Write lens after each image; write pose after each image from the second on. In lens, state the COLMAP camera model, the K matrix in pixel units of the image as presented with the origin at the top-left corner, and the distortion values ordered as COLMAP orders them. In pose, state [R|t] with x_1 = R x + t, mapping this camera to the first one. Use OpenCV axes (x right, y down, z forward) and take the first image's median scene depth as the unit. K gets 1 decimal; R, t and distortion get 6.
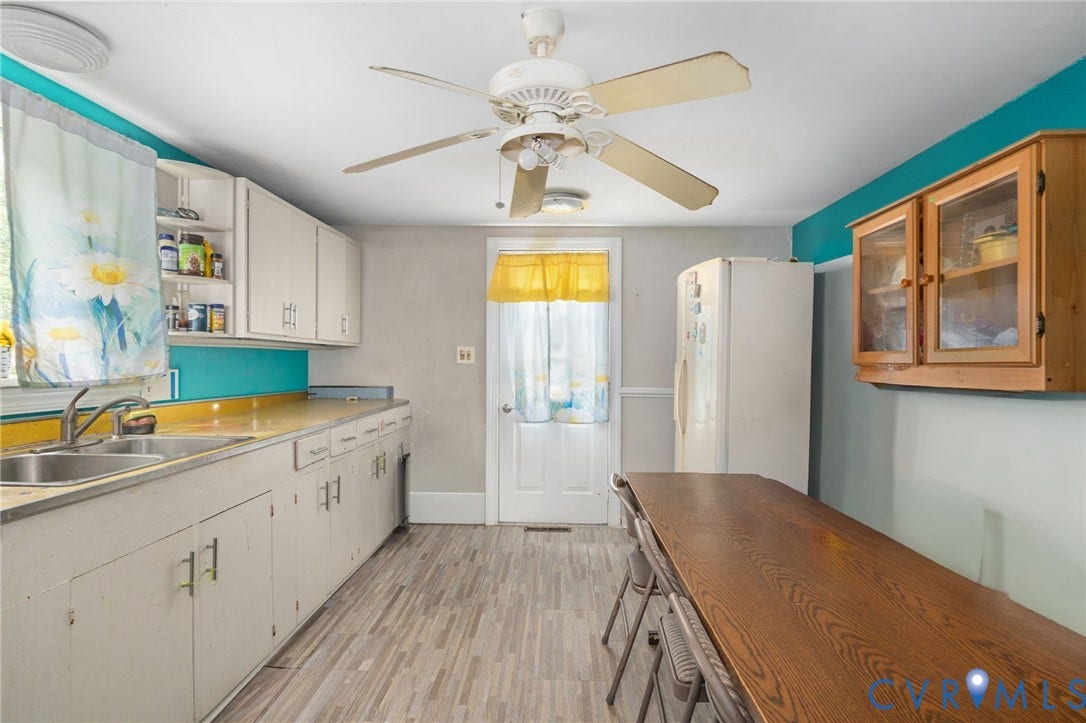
lens RADIAL K [[561.0, 0, 538.8], [0, 561.0, 365.1], [0, 0, 1]] dist [0.000038, -0.001184]
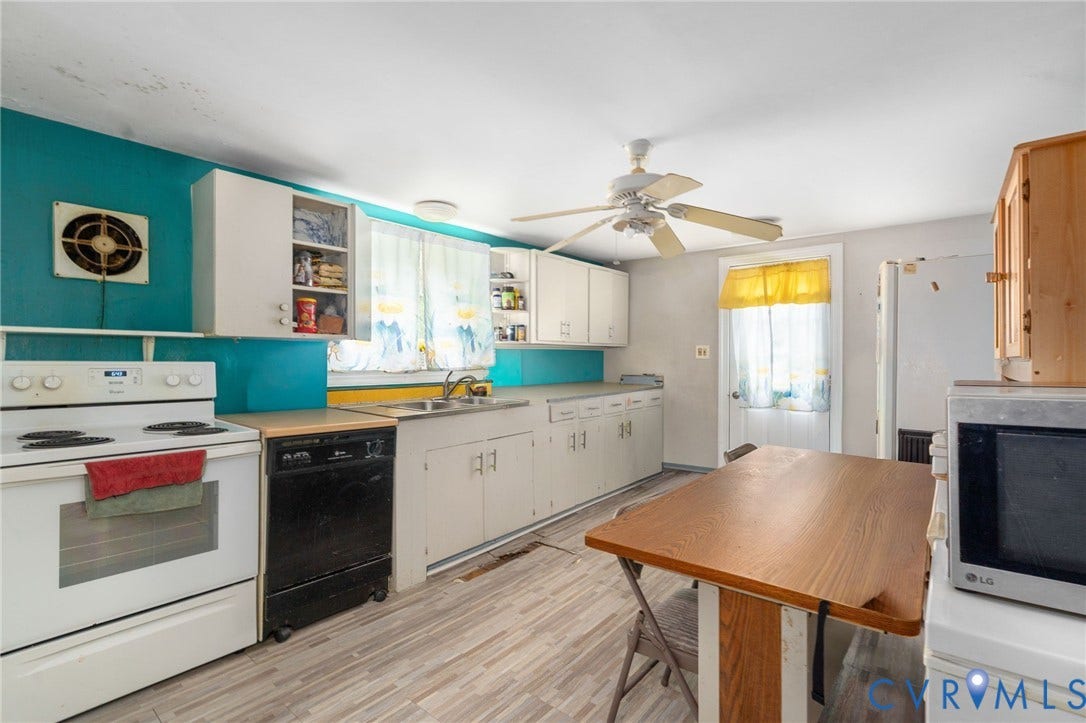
lens RADIAL K [[494.3, 0, 539.2], [0, 494.3, 358.6], [0, 0, 1]] dist [-0.000003, -0.000117]
pose [[0.794927, -0.002641, -0.606699, 0.407111], [0.000508, 0.999993, -0.003689, 0.001228], [0.606705, 0.002624, 0.794923, -0.183568]]
